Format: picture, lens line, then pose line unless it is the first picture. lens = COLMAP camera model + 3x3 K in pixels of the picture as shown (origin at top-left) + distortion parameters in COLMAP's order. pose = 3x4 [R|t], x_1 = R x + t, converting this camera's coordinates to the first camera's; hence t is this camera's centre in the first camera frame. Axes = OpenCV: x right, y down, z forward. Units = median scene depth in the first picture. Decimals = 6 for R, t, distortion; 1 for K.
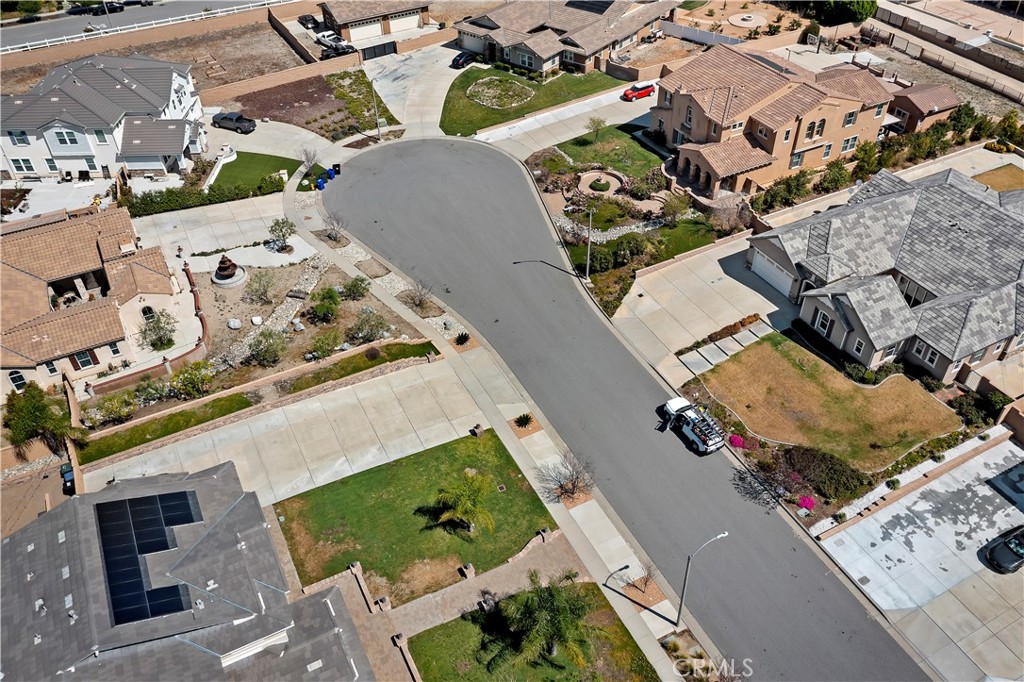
lens RADIAL K [[813.9, 0, 511.0], [0, 813.9, 344.0], [0, 0, 1]] dist [-0.010848, 0.009501]
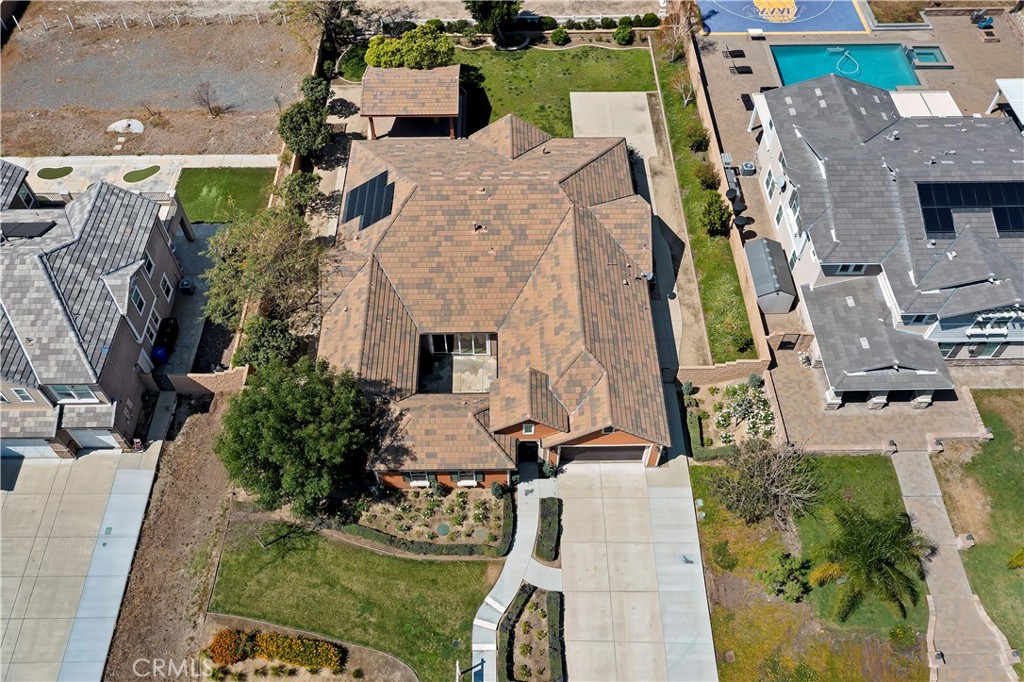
lens RADIAL K [[812.5, 0, 511.2], [0, 812.5, 342.3], [0, 0, 1]] dist [-0.009558, 0.010214]
pose [[-0.444704, 0.725995, -0.524566, 0.310615], [-0.578056, 0.214731, 0.787236, -0.109060], [0.684170, 0.653316, 0.324174, 0.179941]]
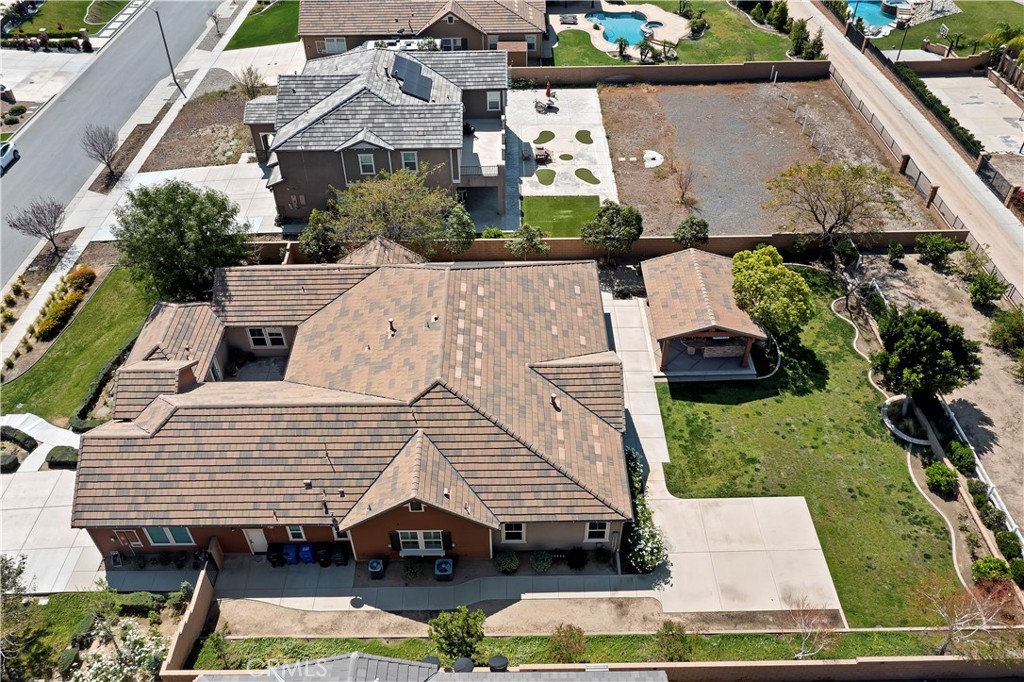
lens RADIAL K [[812.5, 0, 511.2], [0, 812.5, 342.3], [0, 0, 1]] dist [-0.009558, 0.010214]
pose [[-0.893255, -0.279871, 0.351807, -0.391549], [0.313466, 0.173182, 0.933674, -0.097229], [-0.322235, 0.944288, -0.066966, 0.340059]]
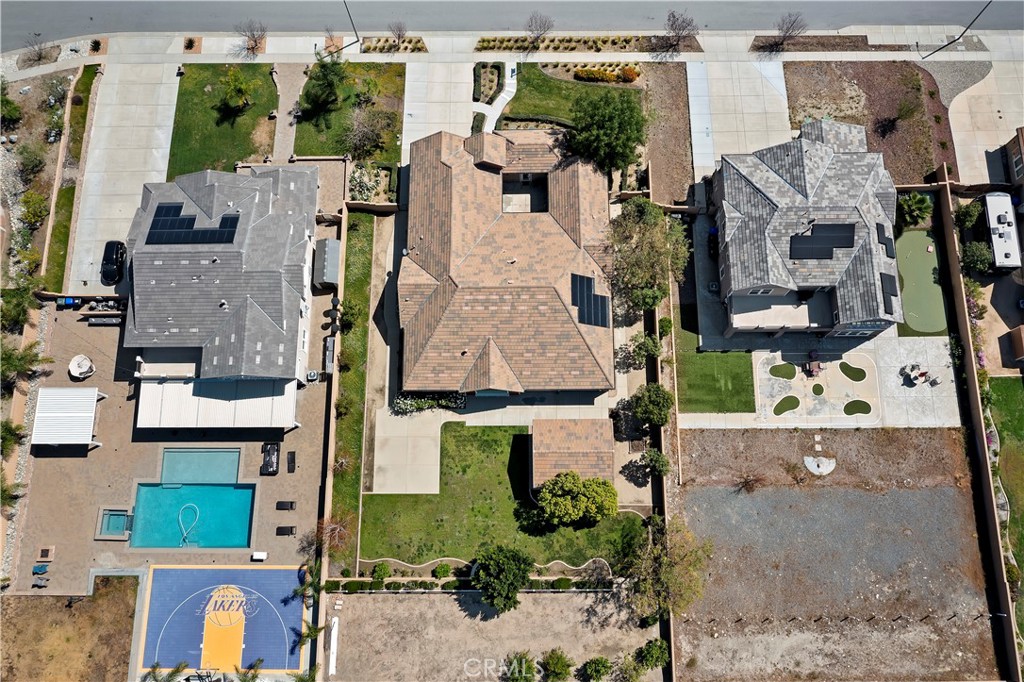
lens RADIAL K [[812.5, 0, 511.2], [0, 812.5, 342.3], [0, 0, 1]] dist [-0.009558, 0.010214]
pose [[0.456154, -0.859832, 0.229375, -0.434810], [0.597564, 0.486953, 0.637020, -0.192769], [-0.659424, -0.153513, 0.735930, -0.464165]]
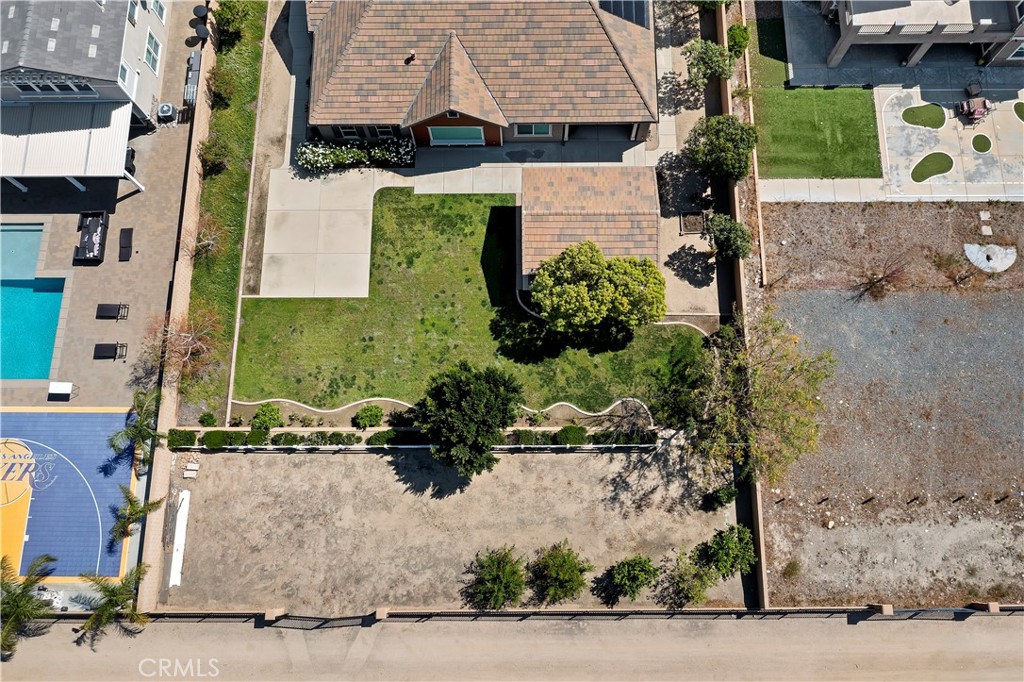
lens RADIAL K [[813.0, 0, 510.9], [0, 813.0, 337.9], [0, 0, 1]] dist [-0.007662, 0.003586]
pose [[0.460153, -0.857391, 0.230520, -0.527393], [0.592085, 0.489819, 0.639931, 0.188141], [-0.661585, -0.157979, 0.733040, -0.208104]]
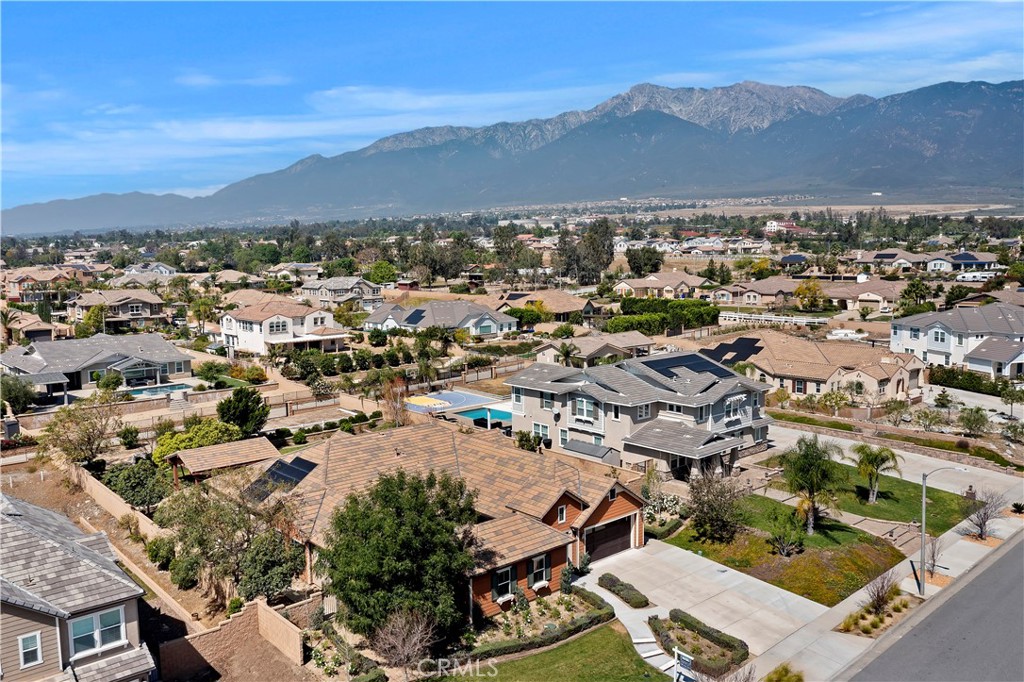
lens RADIAL K [[813.9, 0, 511.0], [0, 813.9, 344.0], [0, 0, 1]] dist [-0.010848, 0.009501]
pose [[0.247301, 0.130168, -0.960156, 0.653148], [-0.628443, 0.775787, -0.056691, 0.318701], [0.737497, 0.617423, 0.273656, 0.121786]]
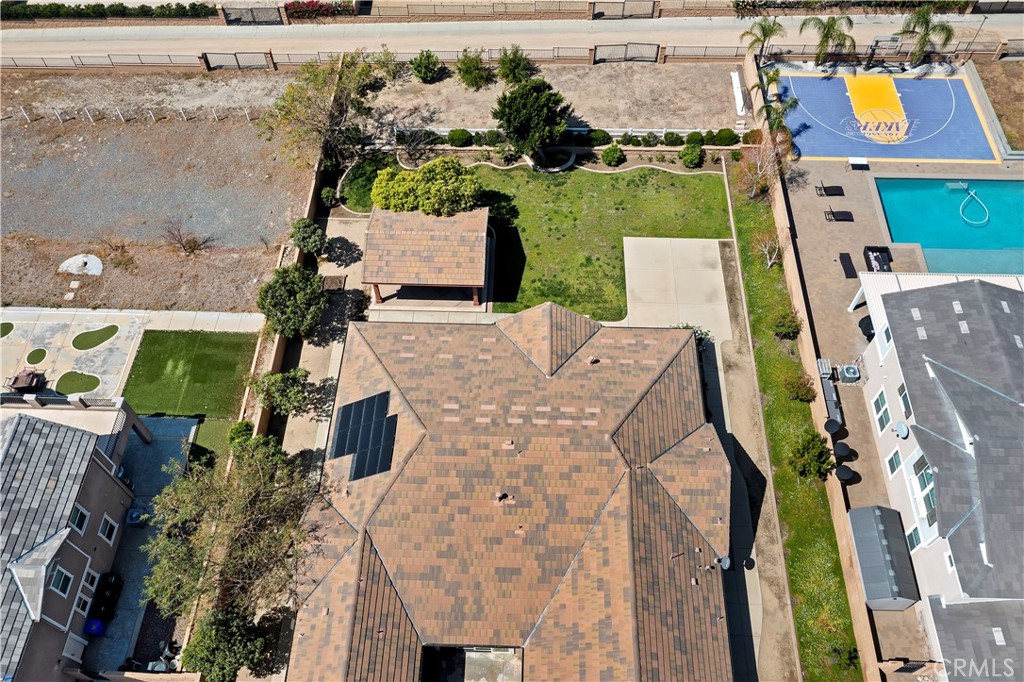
lens RADIAL K [[812.5, 0, 511.2], [0, 812.5, 342.3], [0, 0, 1]] dist [-0.009558, 0.010214]
pose [[-0.485252, 0.737926, -0.469037, 0.063292], [-0.560001, 0.149685, 0.814858, -0.018253], [0.671513, 0.658073, 0.340604, 0.080179]]
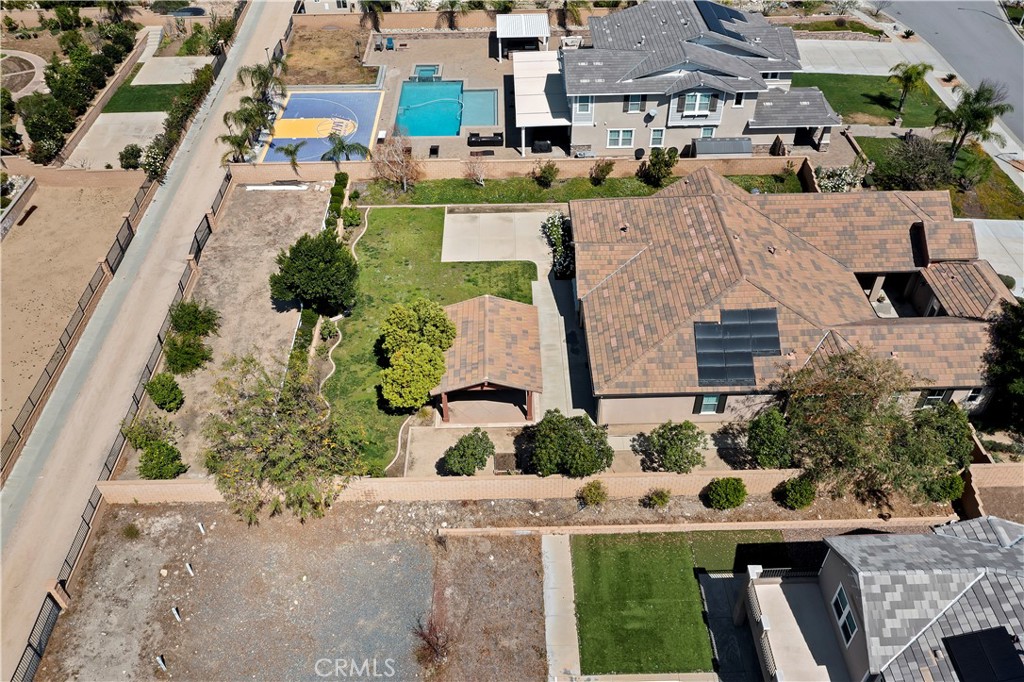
lens RADIAL K [[814.1, 0, 512.0], [0, 814.1, 341.0], [0, 0, 1]] dist [-0.008057, 0.001651]
pose [[0.898192, 0.297554, -0.323594, -0.057606], [-0.289209, 0.954340, 0.074793, 0.507918], [0.331074, 0.026408, 0.943235, -0.397543]]
